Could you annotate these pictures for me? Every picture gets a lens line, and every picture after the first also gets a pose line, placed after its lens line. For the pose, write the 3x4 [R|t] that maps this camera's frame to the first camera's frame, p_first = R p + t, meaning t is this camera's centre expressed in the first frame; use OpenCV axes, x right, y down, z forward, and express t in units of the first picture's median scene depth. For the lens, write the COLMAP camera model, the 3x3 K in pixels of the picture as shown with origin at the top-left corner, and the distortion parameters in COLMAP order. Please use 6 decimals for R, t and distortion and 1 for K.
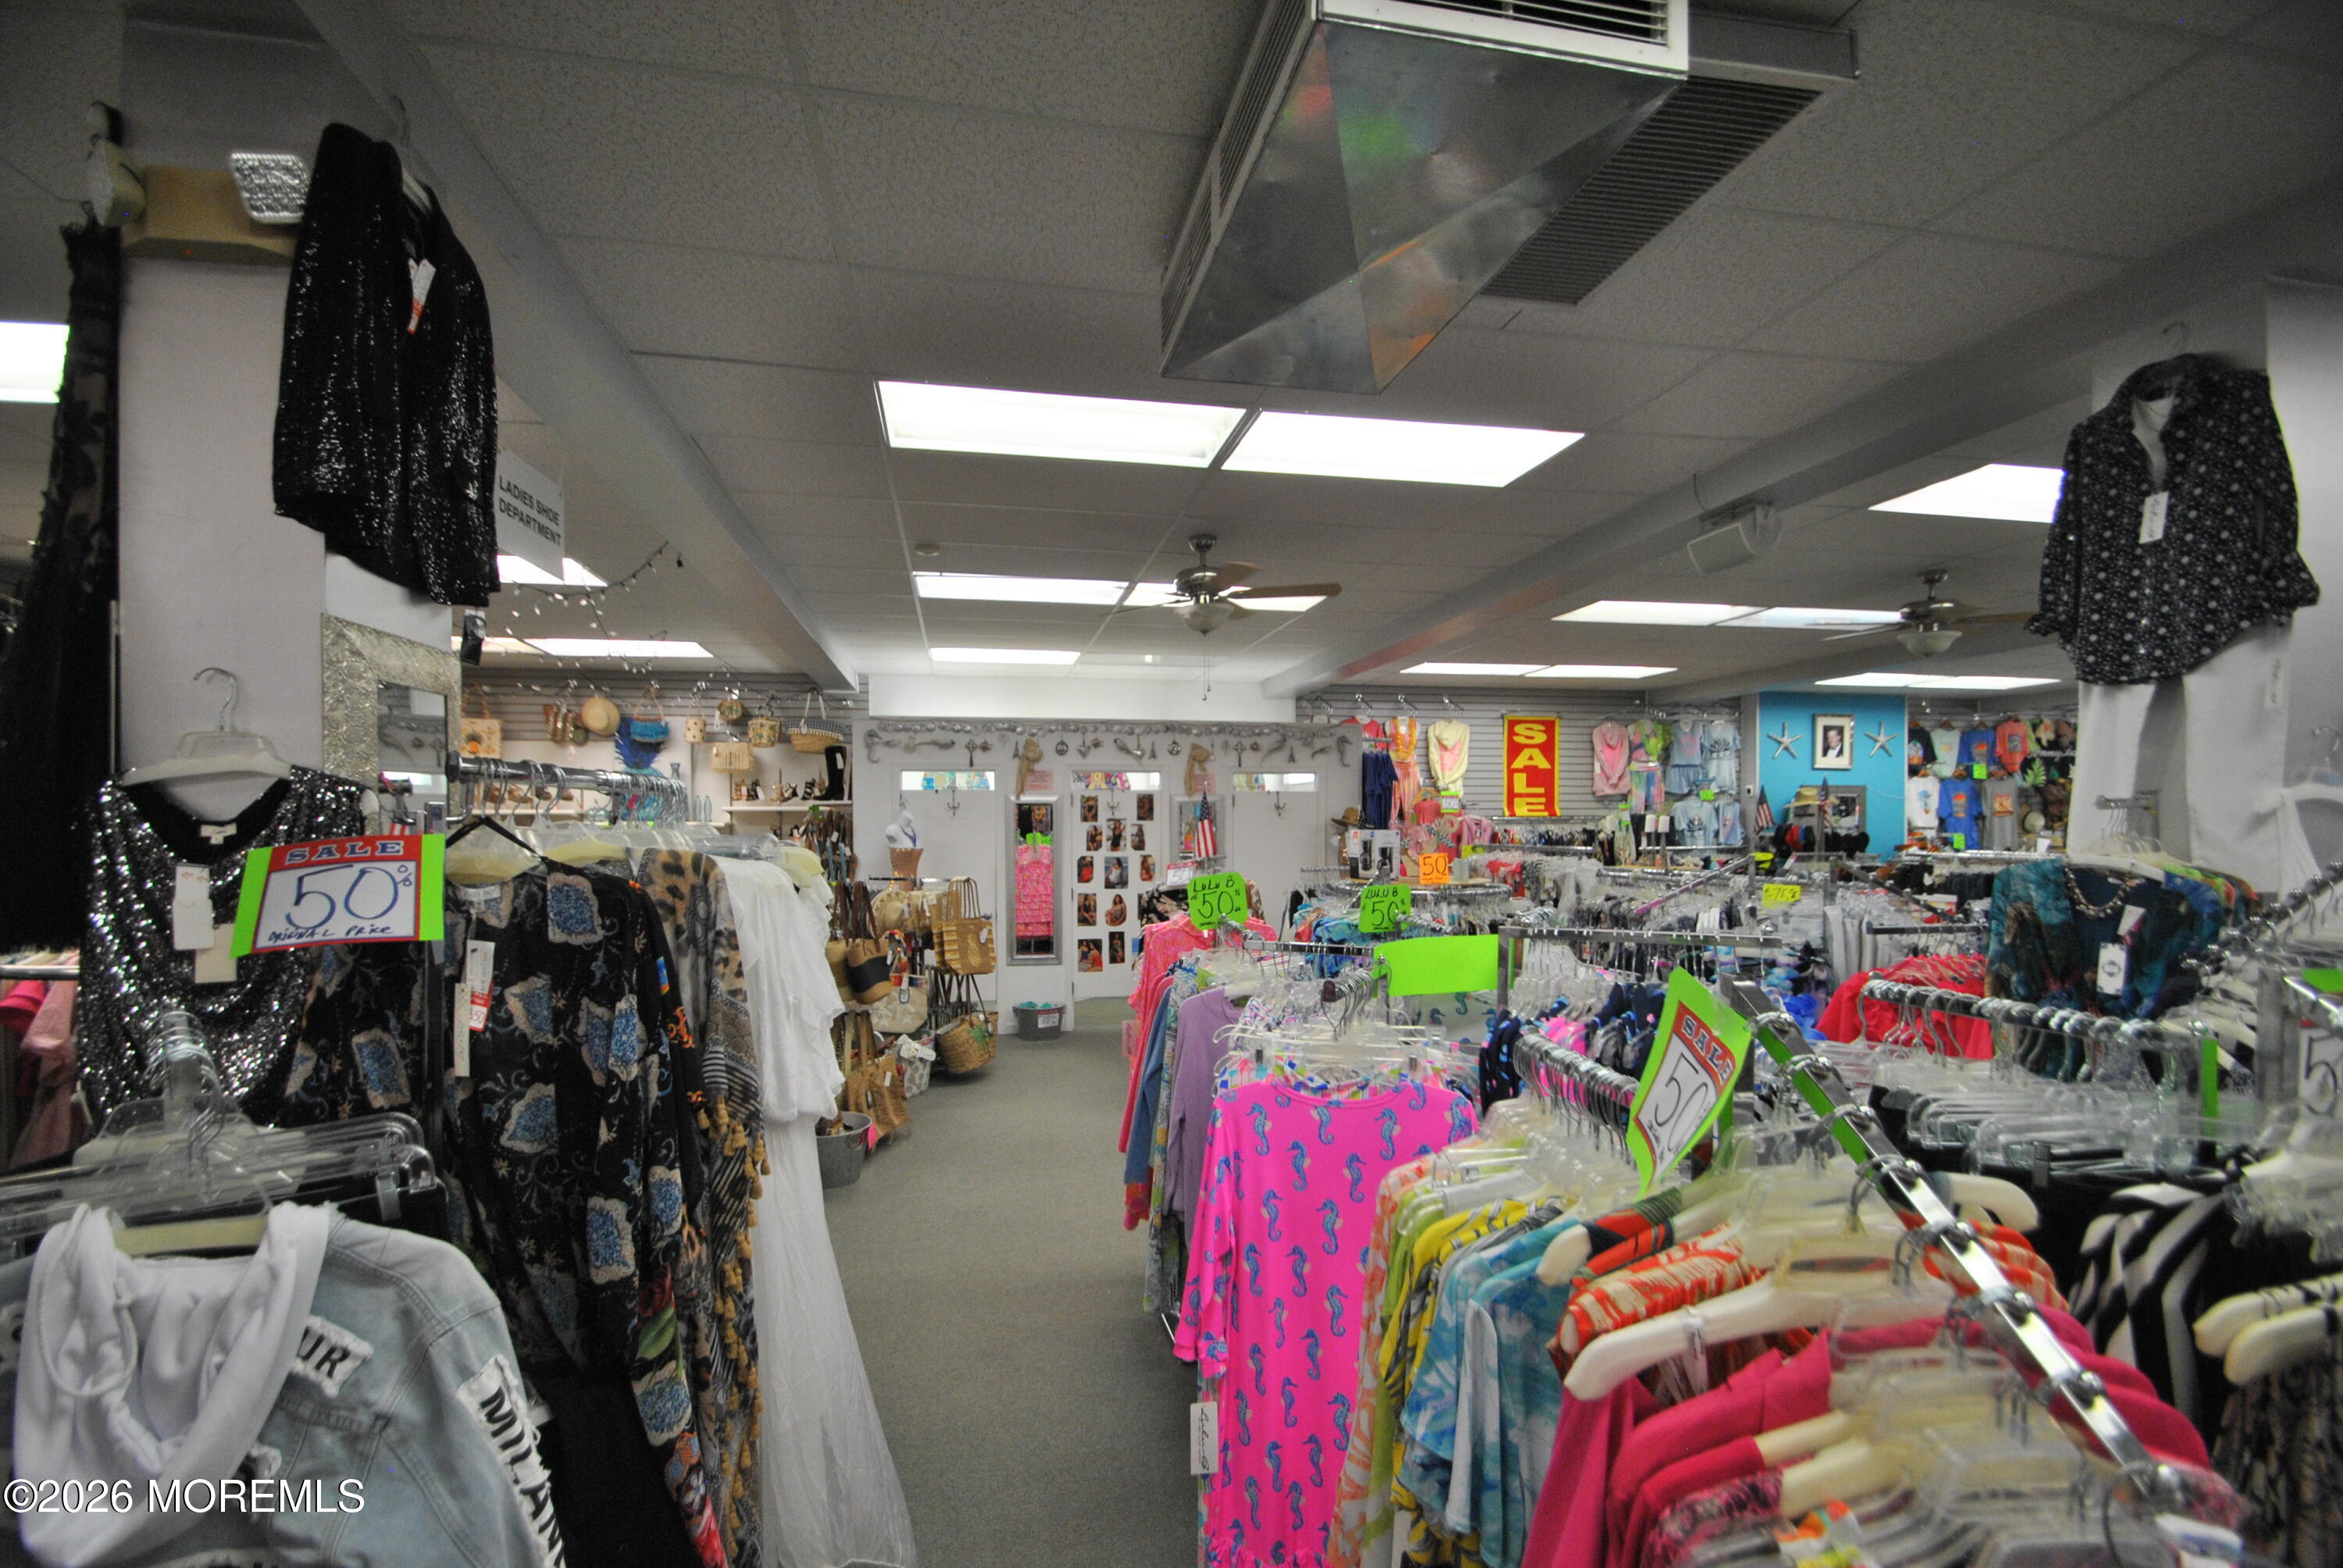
lens RADIAL K [[1018.2, 0, 1154.1], [0, 1018.2, 836.0], [0, 0, 1]] dist [0.014789, -0.015596]
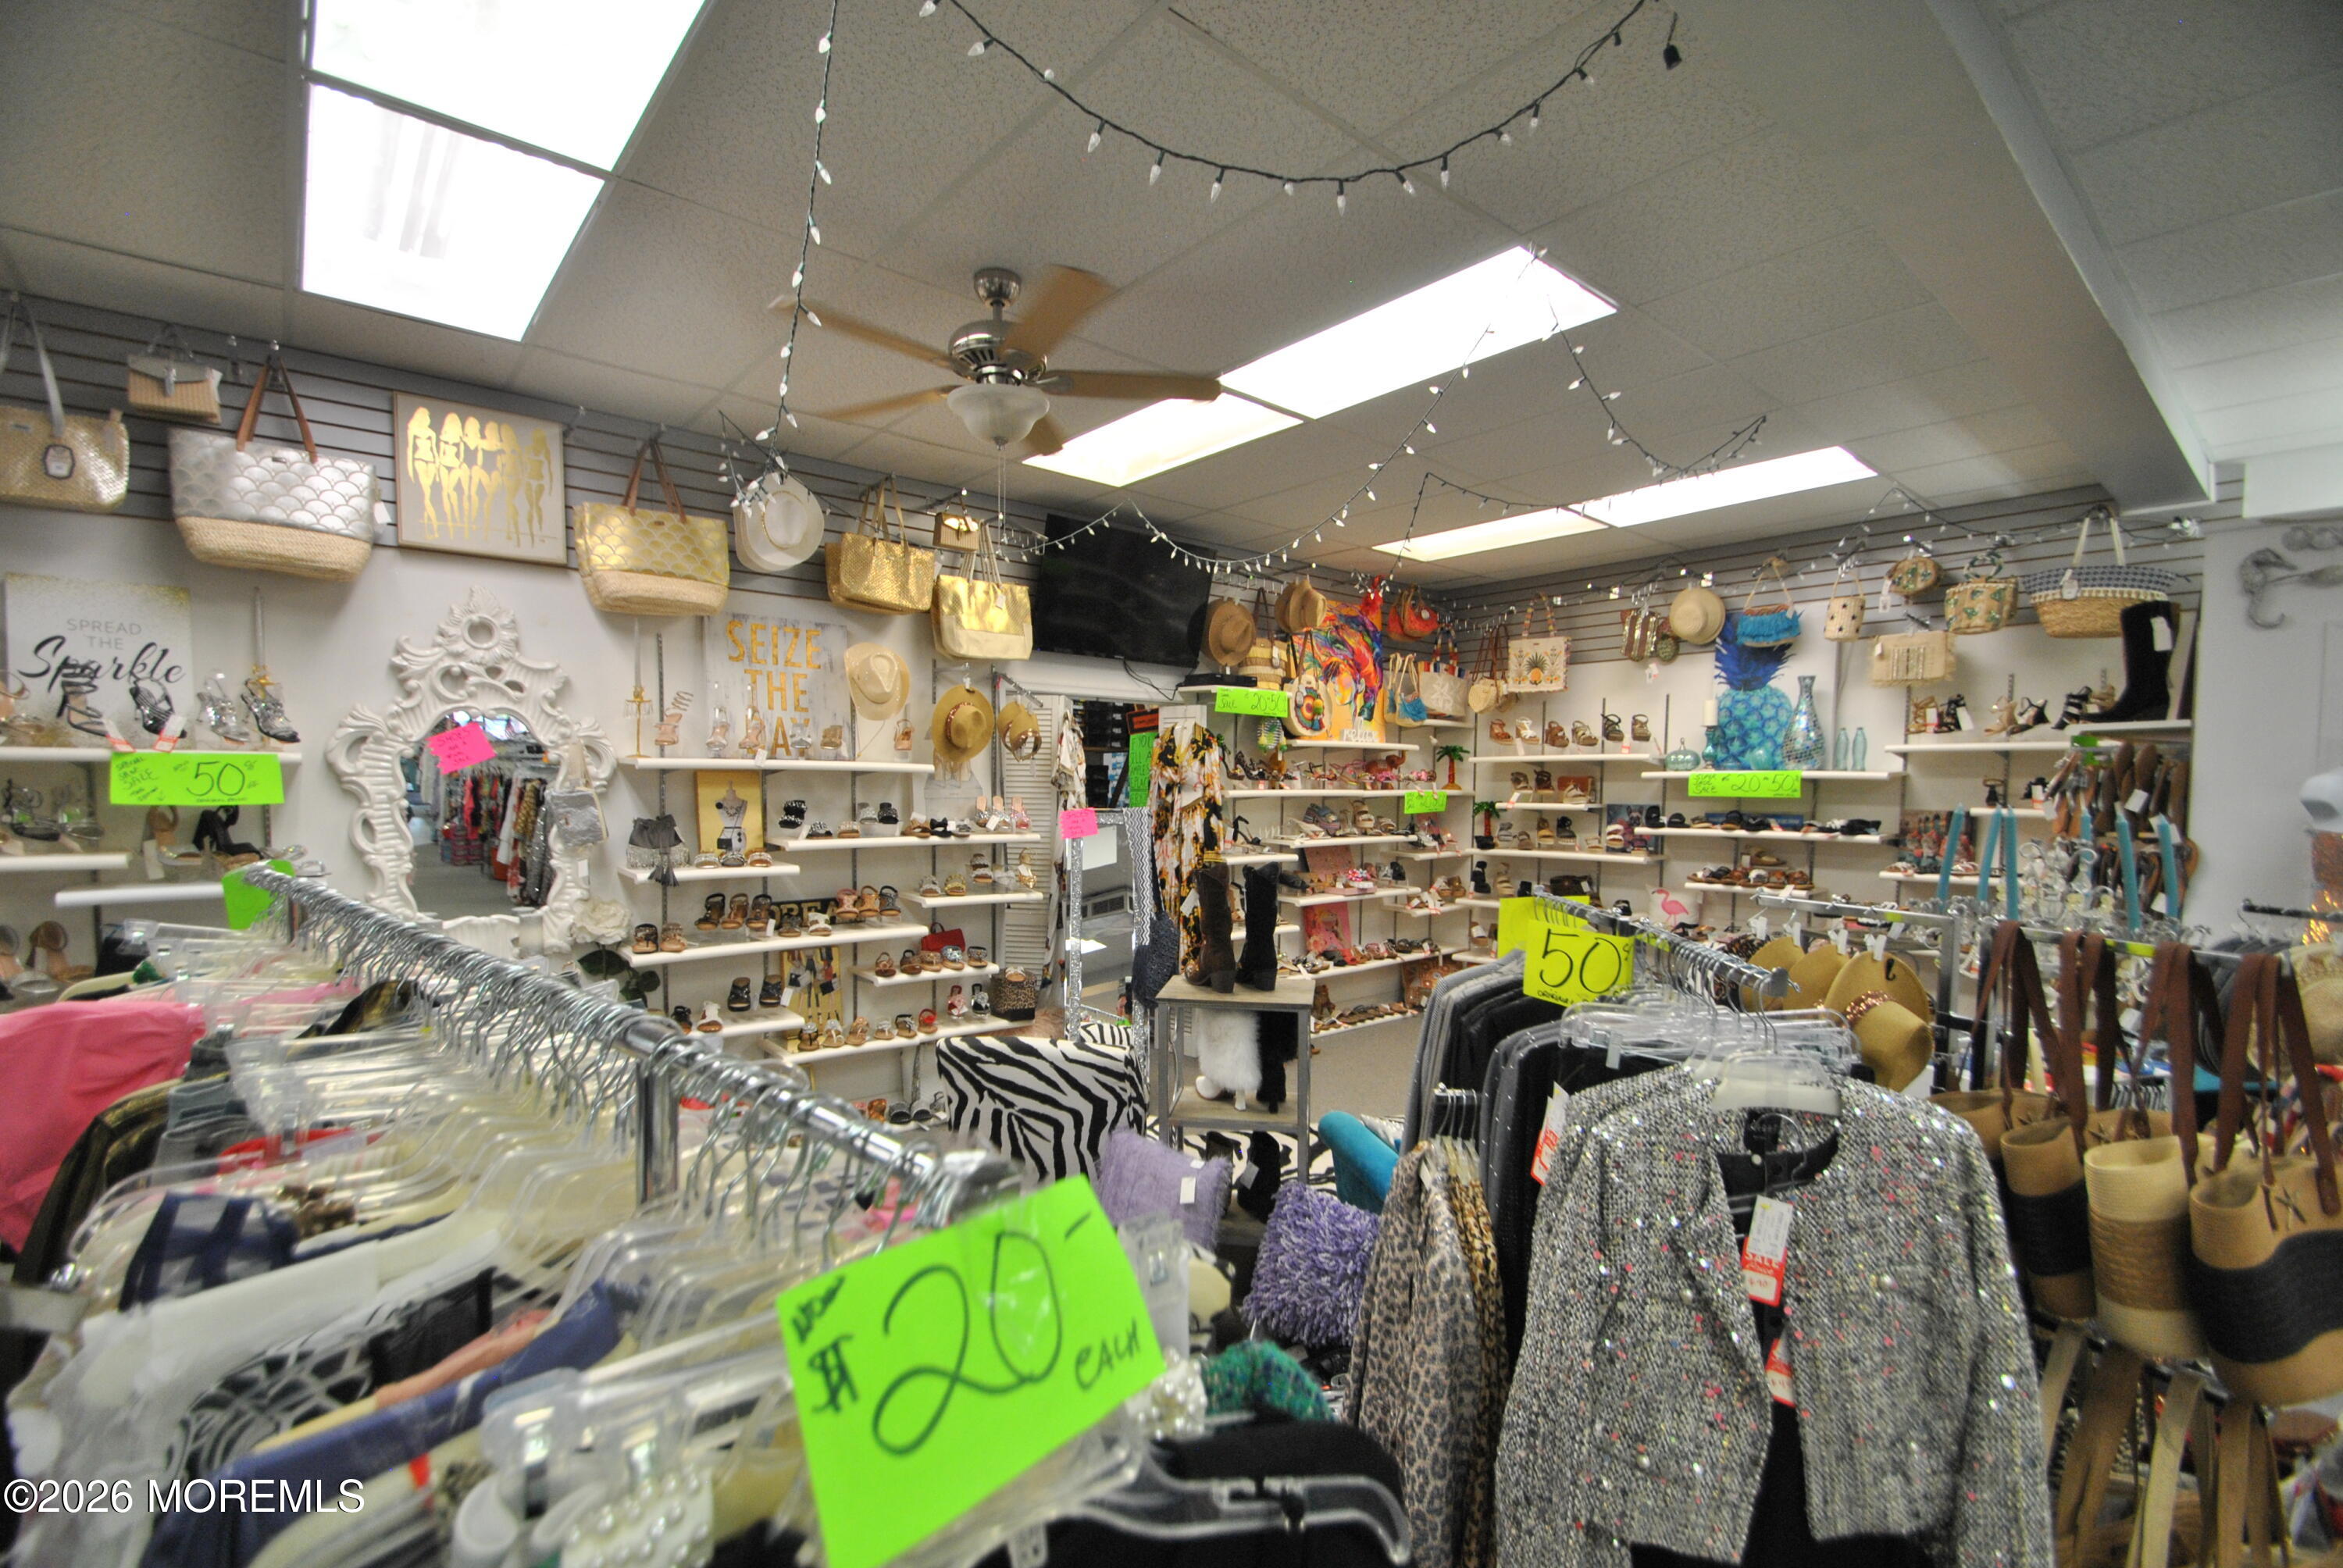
lens RADIAL K [[1018.2, 0, 1144.5], [0, 1018.2, 840.9], [0, 0, 1]] dist [0.014789, -0.015596]
pose [[0.483000, 0.058635, -0.873655, -0.180247], [-0.019588, 0.998229, 0.056166, 0.002475], [0.875401, -0.010015, 0.483293, 0.546154]]
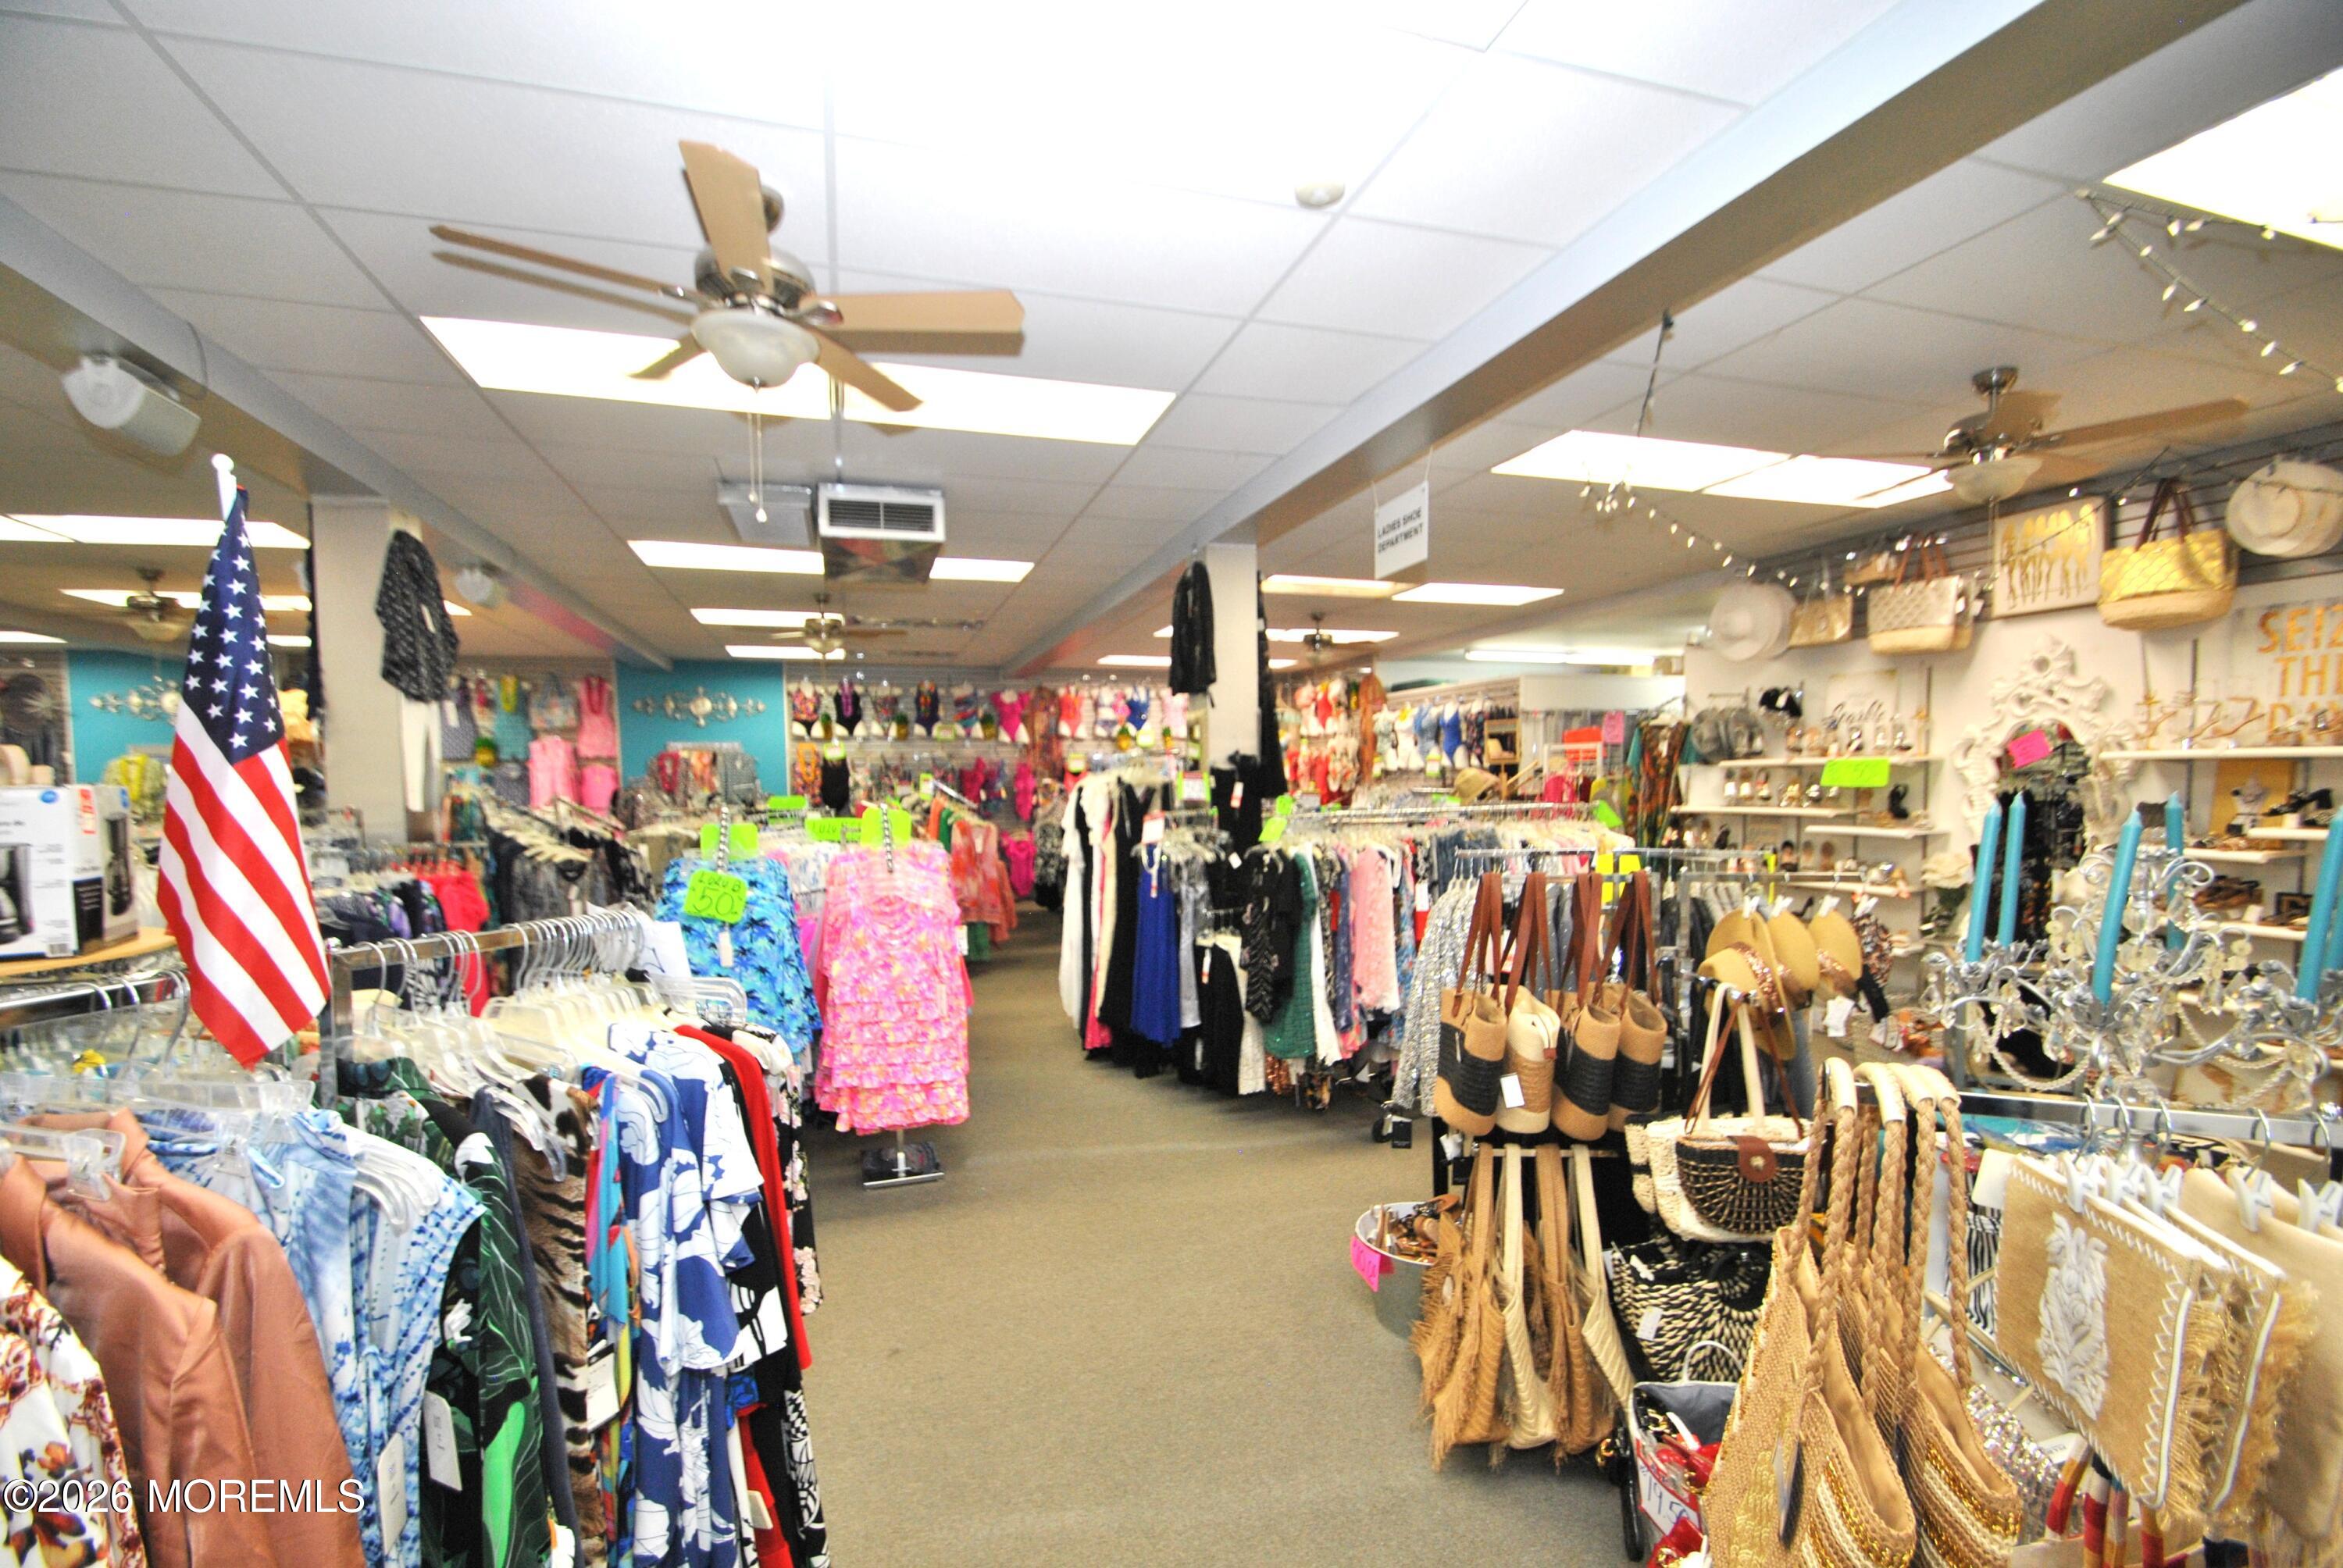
lens RADIAL K [[1018.2, 0, 1160.1], [0, 1018.2, 809.1], [0, 0, 1]] dist [0.014789, -0.015596]
pose [[-0.993755, 0.018082, -0.110110, -0.074878], [0.013349, 0.998961, 0.043577, -0.008084], [0.110783, 0.041835, -0.992964, 1.339759]]
